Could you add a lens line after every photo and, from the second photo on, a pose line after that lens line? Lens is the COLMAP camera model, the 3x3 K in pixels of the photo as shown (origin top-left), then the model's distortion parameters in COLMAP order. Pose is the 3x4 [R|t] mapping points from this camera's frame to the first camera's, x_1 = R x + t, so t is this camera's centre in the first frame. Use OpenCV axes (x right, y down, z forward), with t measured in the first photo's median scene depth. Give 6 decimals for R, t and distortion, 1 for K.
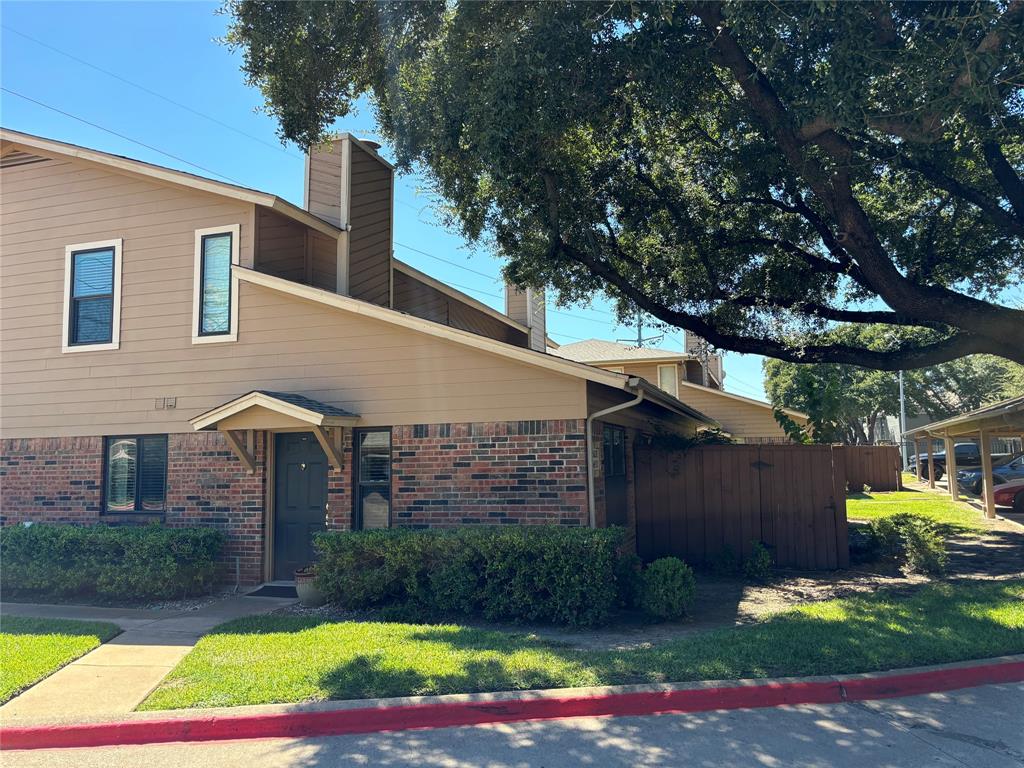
lens RADIAL K [[778.0, 0, 518.9], [0, 778.0, 381.3], [0, 0, 1]] dist [0.006379, -0.023340]
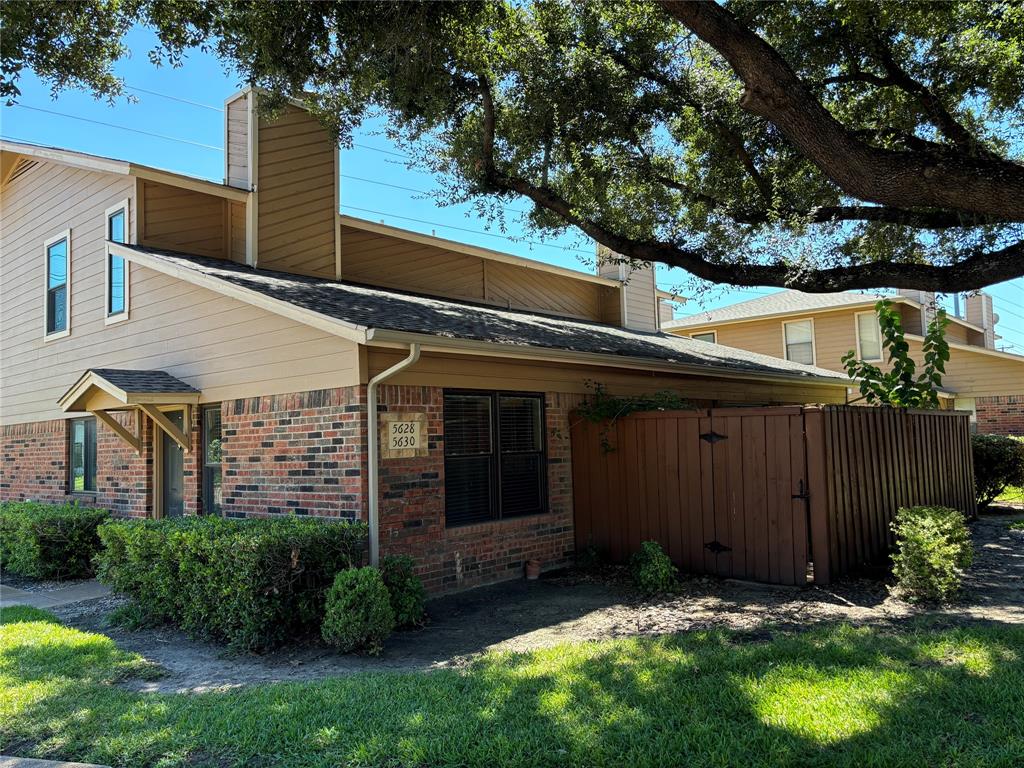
lens RADIAL K [[778.0, 0, 516.9], [0, 778.0, 384.1], [0, 0, 1]] dist [0.006379, -0.023340]
pose [[0.921924, -0.039776, -0.385322, 0.482977], [0.055779, 0.997979, 0.030436, 0.028304], [0.383333, -0.049553, 0.922280, 0.298370]]
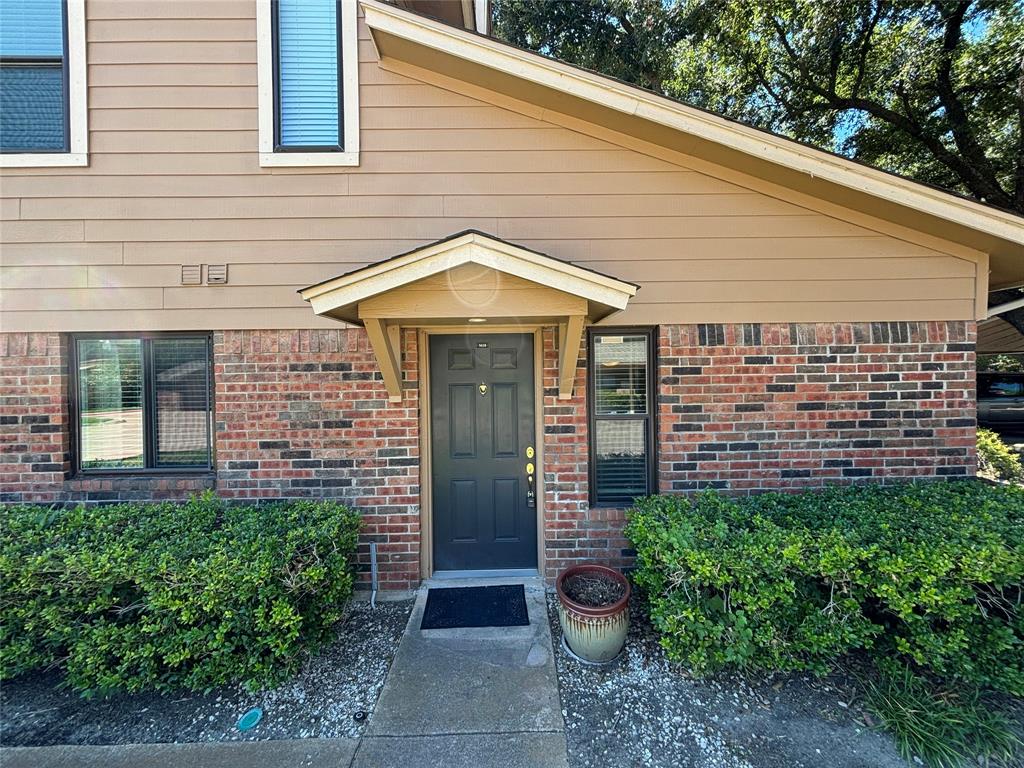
lens RADIAL K [[410.1, 0, 505.8], [0, 410.1, 385.4], [0, 0, 1]] dist [0.003761, -0.001950]
pose [[0.948830, 0.000589, 0.315787, -0.373012], [-0.036105, 0.993643, 0.106627, 0.072532], [-0.313716, -0.112572, 0.942820, 0.707316]]
